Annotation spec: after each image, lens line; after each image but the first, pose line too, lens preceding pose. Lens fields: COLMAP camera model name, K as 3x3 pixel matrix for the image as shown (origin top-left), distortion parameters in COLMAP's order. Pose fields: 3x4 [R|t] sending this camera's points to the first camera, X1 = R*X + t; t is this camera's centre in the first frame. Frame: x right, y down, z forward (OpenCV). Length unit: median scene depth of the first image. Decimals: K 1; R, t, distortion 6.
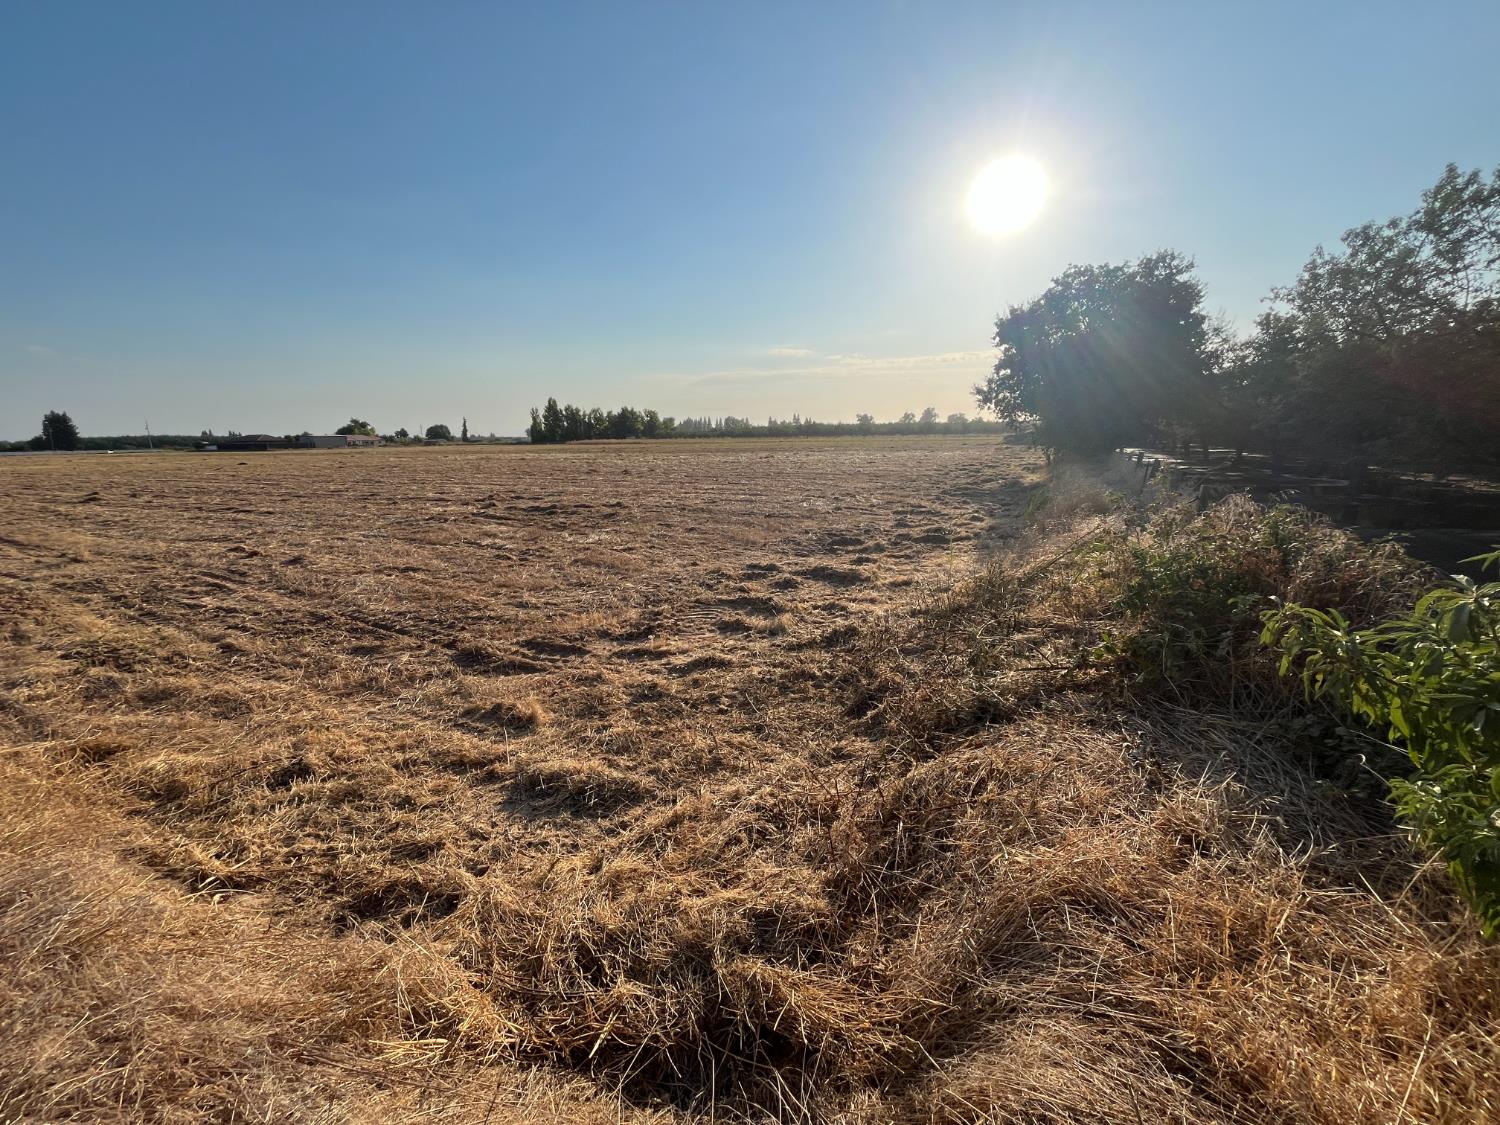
lens RADIAL K [[602.1, 0, 748.9], [0, 602.1, 563.5], [0, 0, 1]] dist [-0.002476, -0.000524]
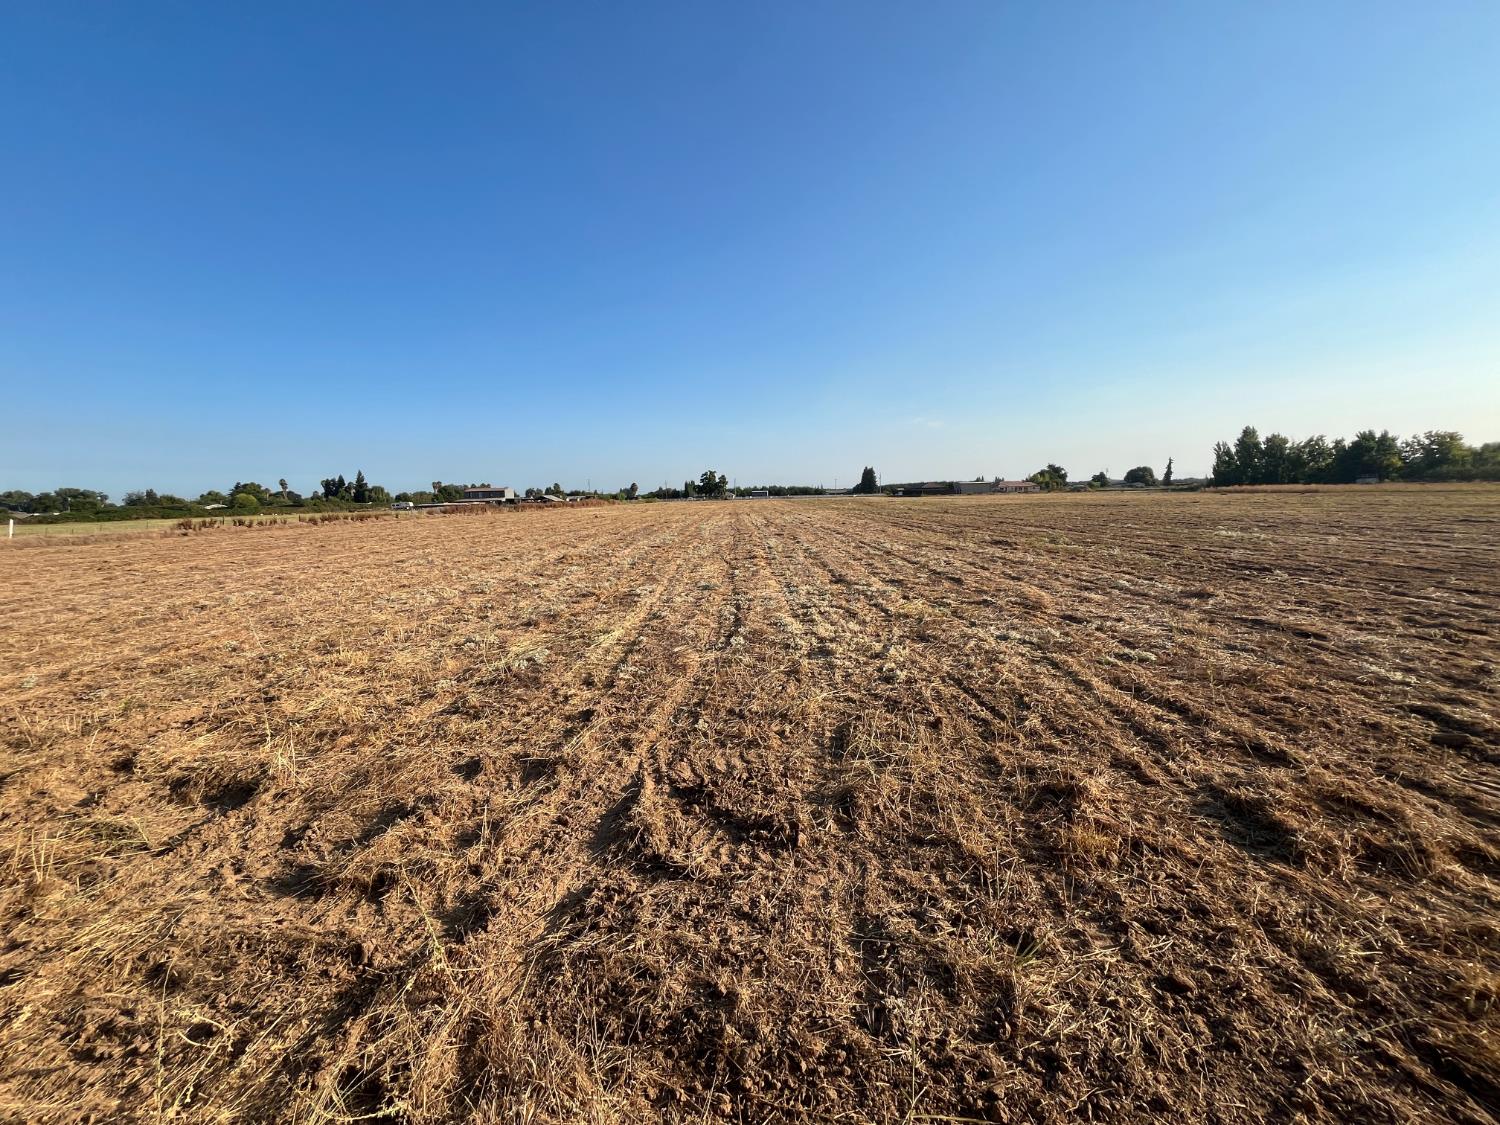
lens RADIAL K [[602.1, 0, 748.9], [0, 602.1, 563.5], [0, 0, 1]] dist [-0.002476, -0.000524]
pose [[0.396772, 0.112112, -0.911045, 3.018568], [-0.172762, 0.983897, 0.045837, -1.226295], [0.901513, 0.139207, 0.409752, 5.306110]]
